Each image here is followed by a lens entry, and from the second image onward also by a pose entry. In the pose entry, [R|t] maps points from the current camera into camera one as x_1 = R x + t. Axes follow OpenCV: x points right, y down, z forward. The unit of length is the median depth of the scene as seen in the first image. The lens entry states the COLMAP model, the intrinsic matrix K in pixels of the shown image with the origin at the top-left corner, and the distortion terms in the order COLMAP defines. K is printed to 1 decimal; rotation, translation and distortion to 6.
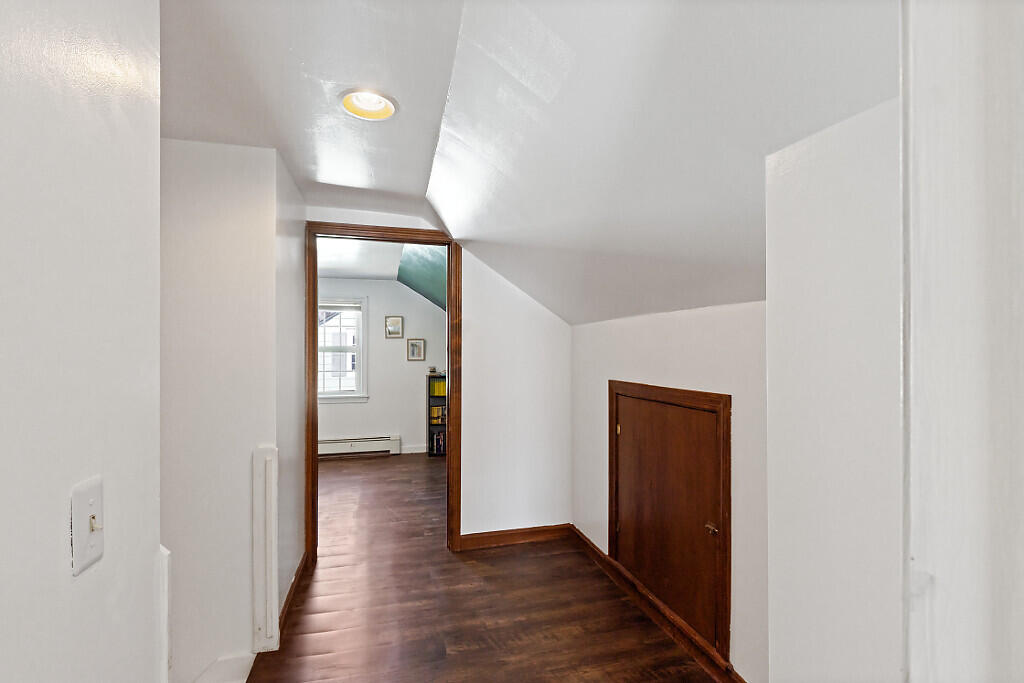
lens RADIAL K [[460.9, 0, 507.2], [0, 460.9, 353.8], [0, 0, 1]] dist [0.001560, -0.000060]
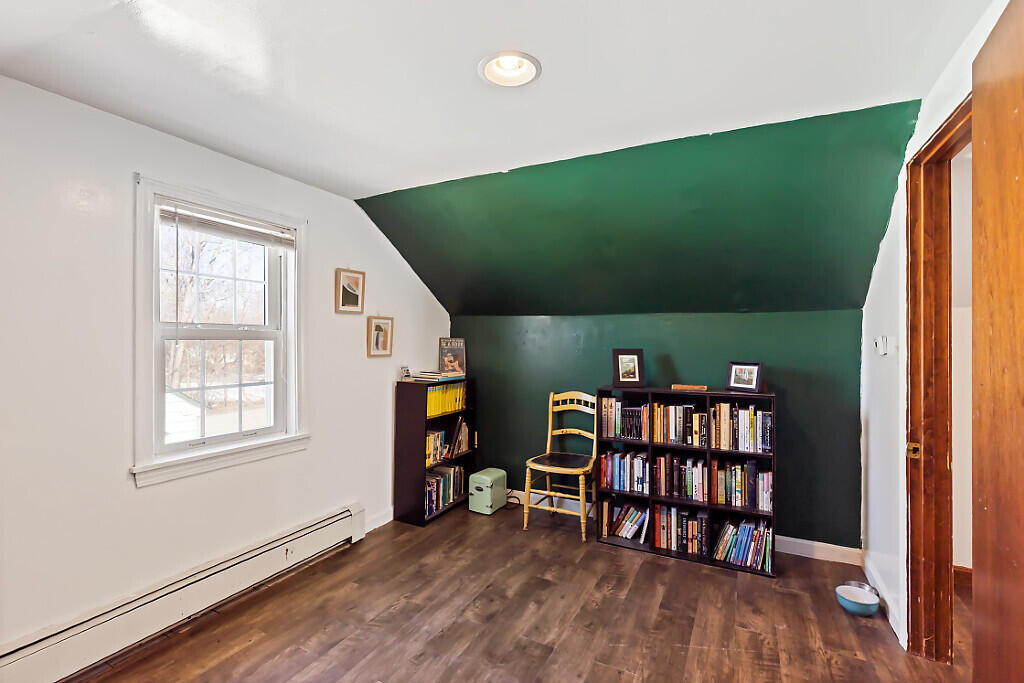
lens RADIAL K [[460.9, 0, 507.2], [0, 460.9, 353.8], [0, 0, 1]] dist [0.001560, -0.000060]
pose [[0.687408, -0.025600, 0.725820, -0.495179], [0.017066, 0.999672, 0.019096, 0.003456], [-0.726071, -0.000739, 0.687619, 0.530891]]
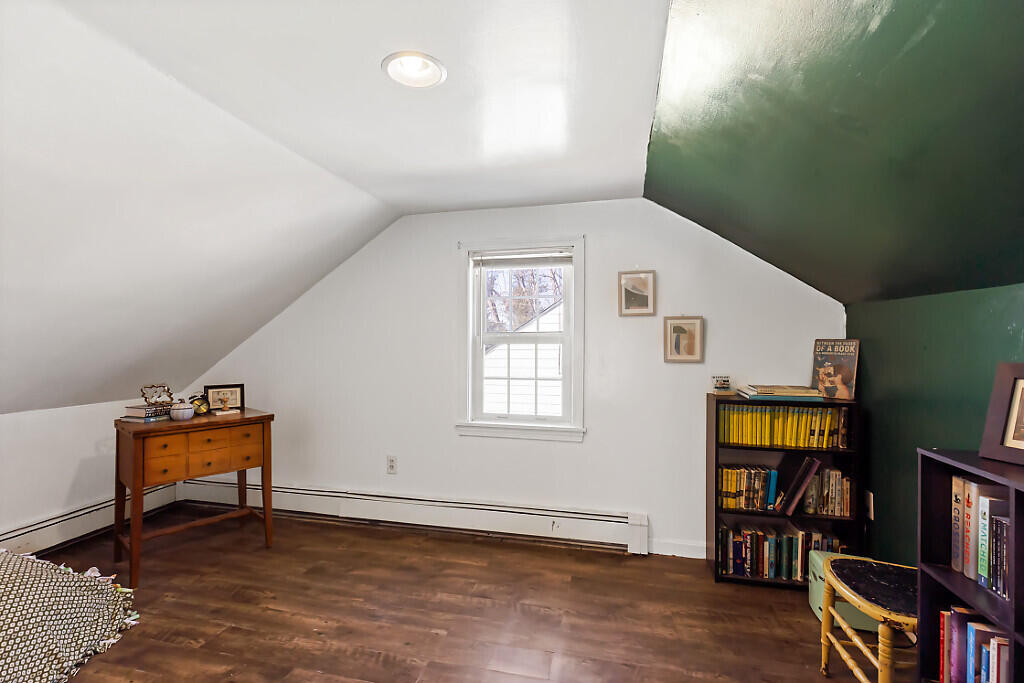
lens RADIAL K [[460.9, 0, 507.2], [0, 460.9, 353.8], [0, 0, 1]] dist [0.001560, -0.000060]
pose [[0.870040, 0.001623, -0.492978, -0.124662], [-0.001785, 0.999998, 0.000143, 0.006217], [0.492977, 0.000756, 0.870042, 0.511081]]
